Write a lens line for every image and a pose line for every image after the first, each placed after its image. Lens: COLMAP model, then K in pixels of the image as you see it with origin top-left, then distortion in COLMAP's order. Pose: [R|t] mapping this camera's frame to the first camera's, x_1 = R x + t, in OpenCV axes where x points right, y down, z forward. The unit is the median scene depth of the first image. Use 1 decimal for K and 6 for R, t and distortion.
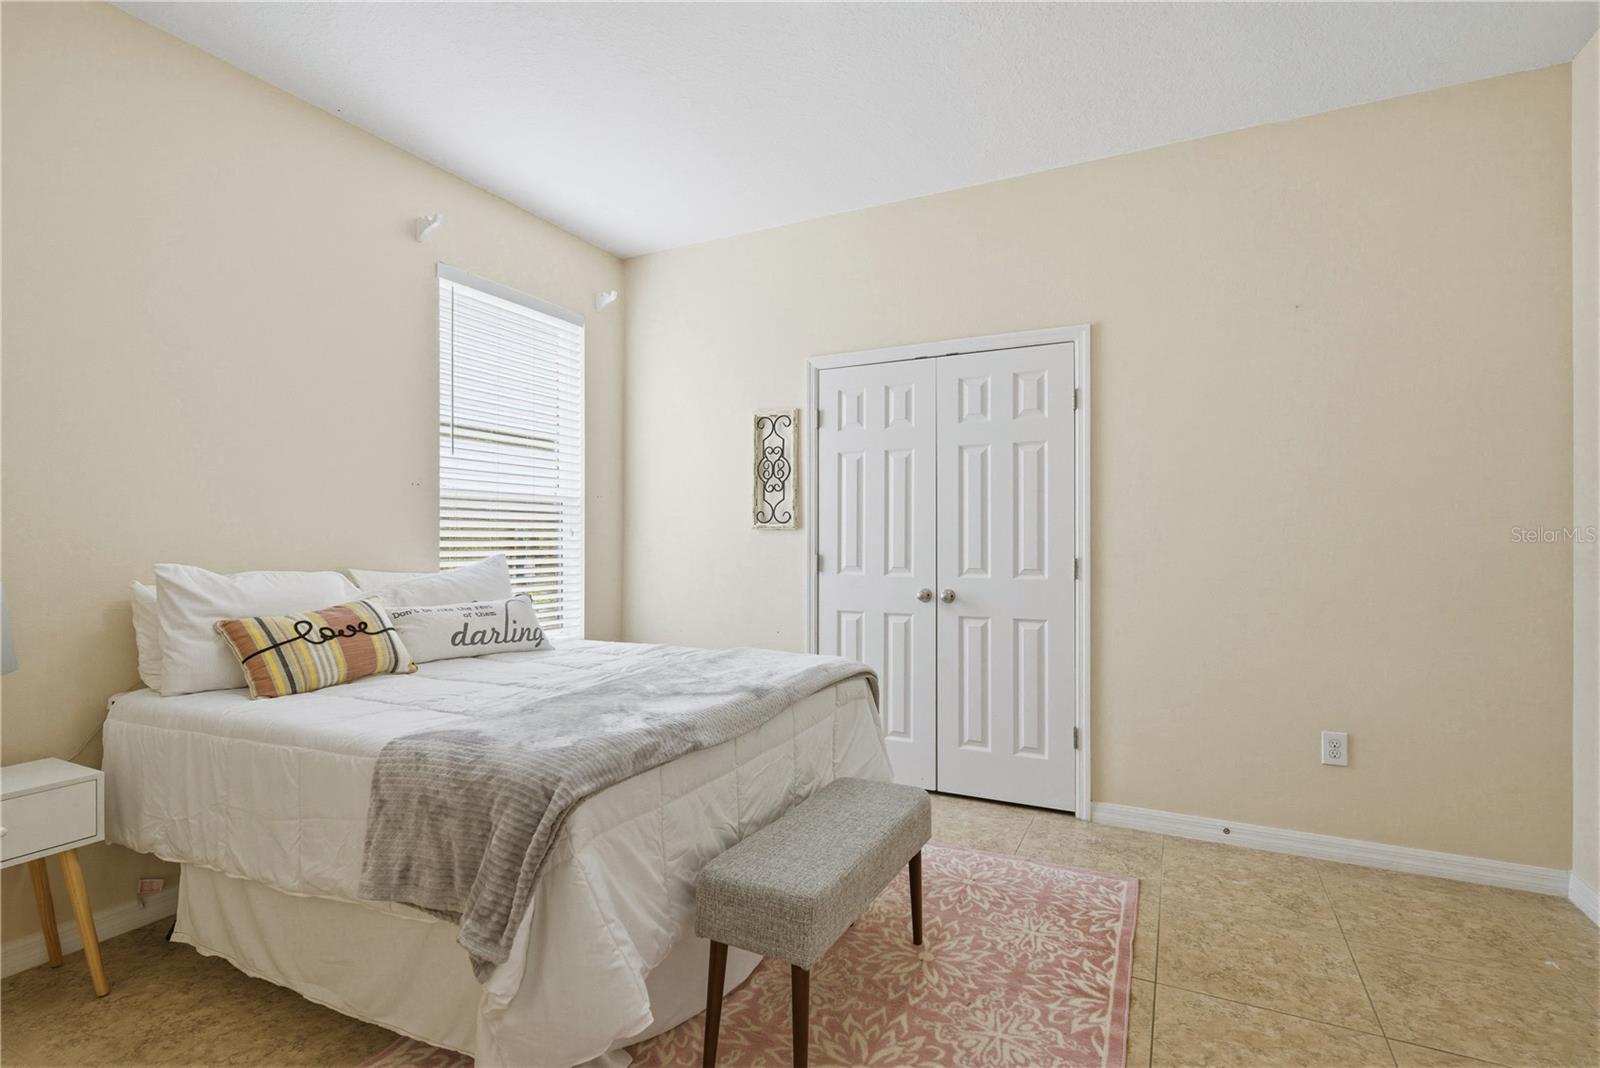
lens RADIAL K [[761.3, 0, 791.7], [0, 761.3, 529.5], [0, 0, 1]] dist [-0.006926, -0.000722]
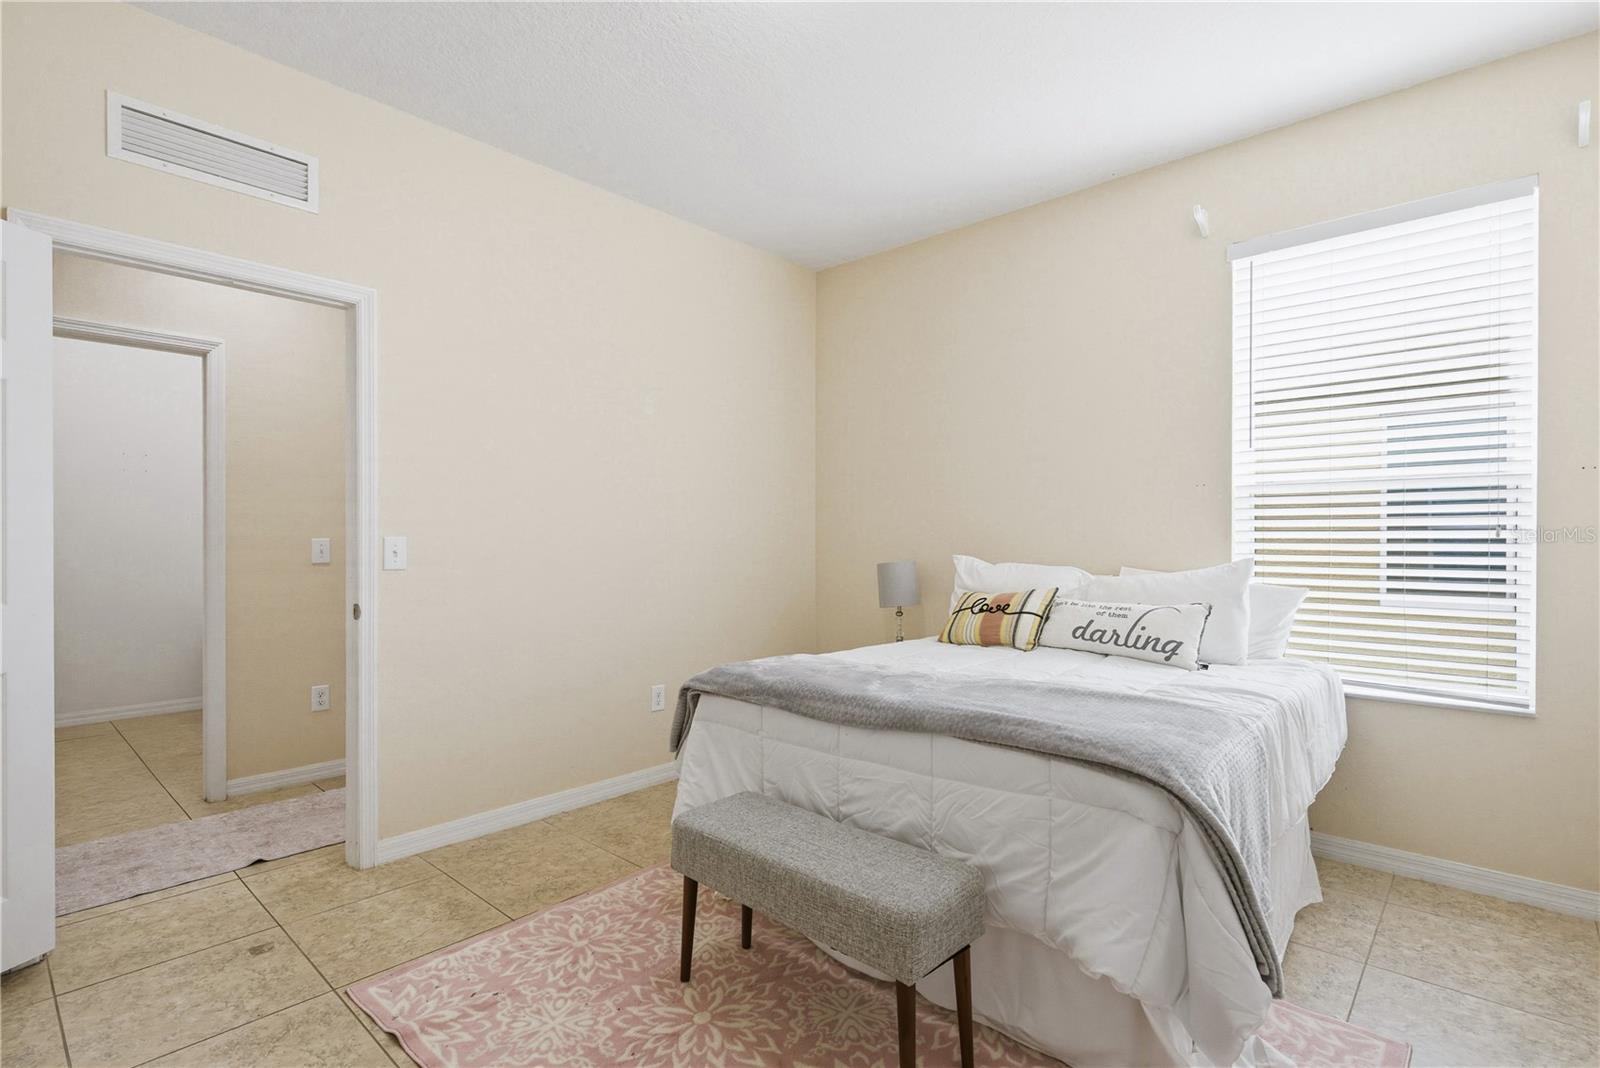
lens RADIAL K [[761.3, 0, 799.4], [0, 761.3, 538.3], [0, 0, 1]] dist [-0.006926, -0.000722]
pose [[-0.262383, -0.004352, -0.964954, 0.699319], [0.009808, 0.999926, -0.007177, 0.013143], [0.964914, -0.011347, -0.262321, 0.888177]]
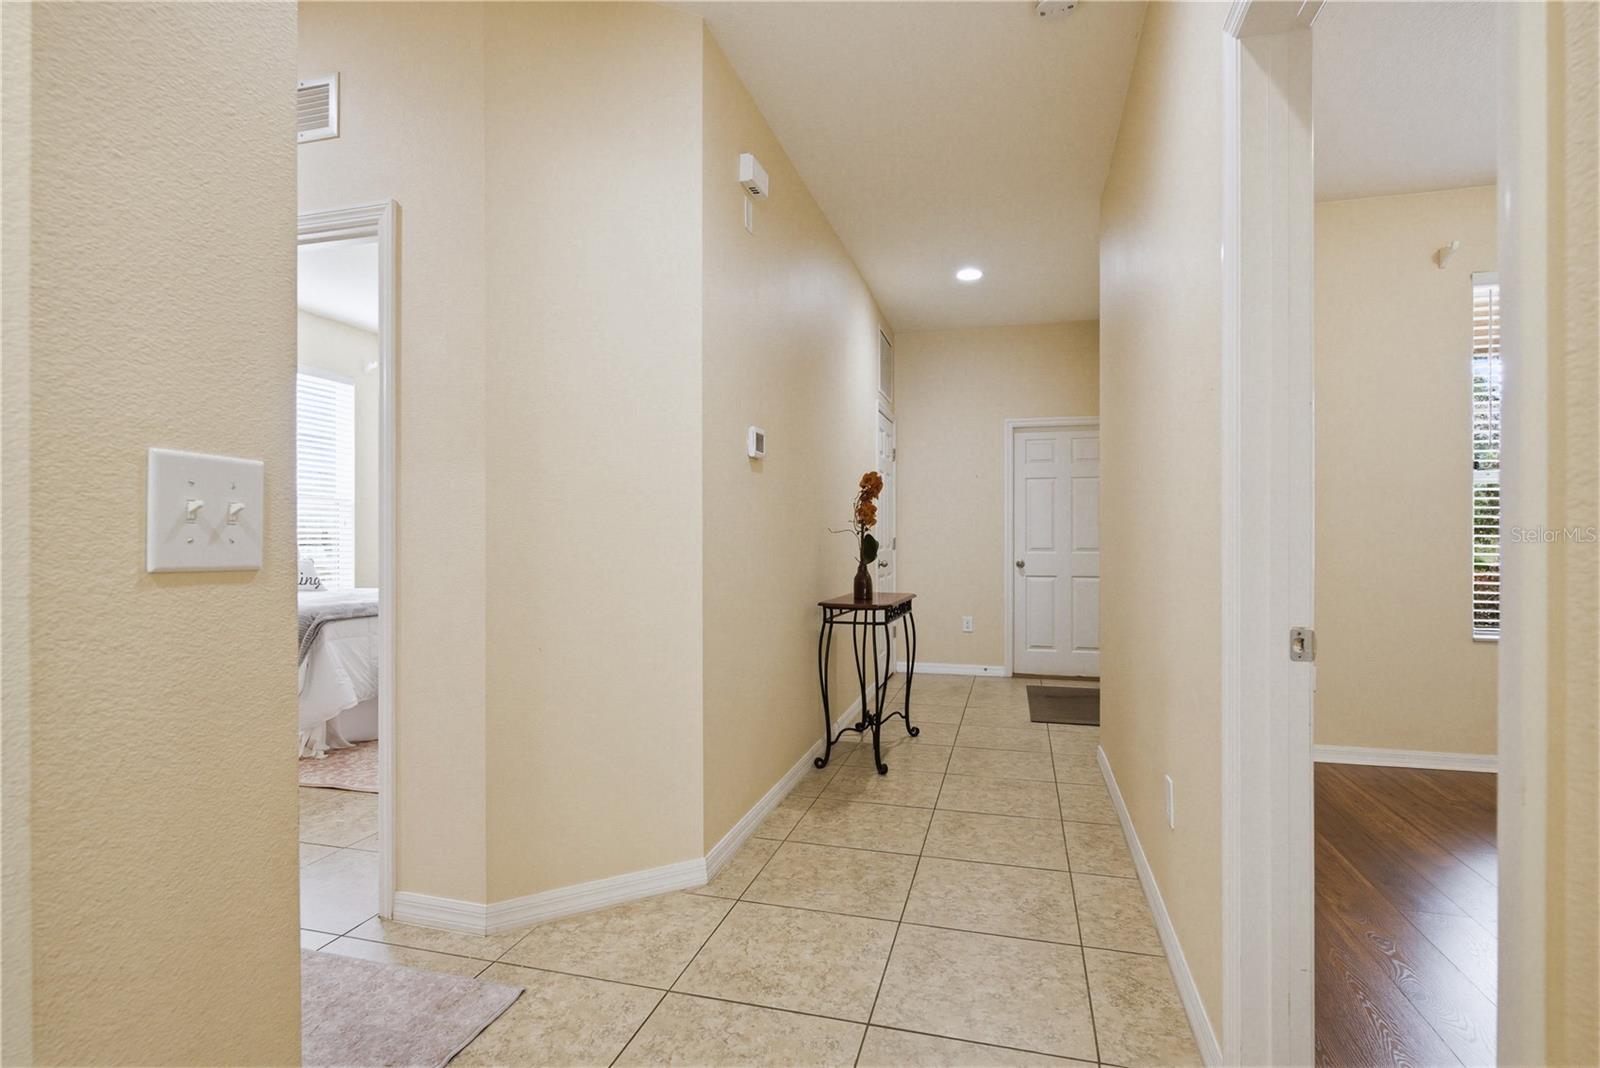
lens RADIAL K [[801.1, 0, 796.1], [0, 801.1, 536.5], [0, 0, 1]] dist [0.001620, -0.003937]
pose [[0.980470, 0.002838, 0.196648, 0.404751], [-0.005237, 0.999918, 0.011681, 0.010190], [-0.196598, -0.012483, 0.980405, -1.075650]]
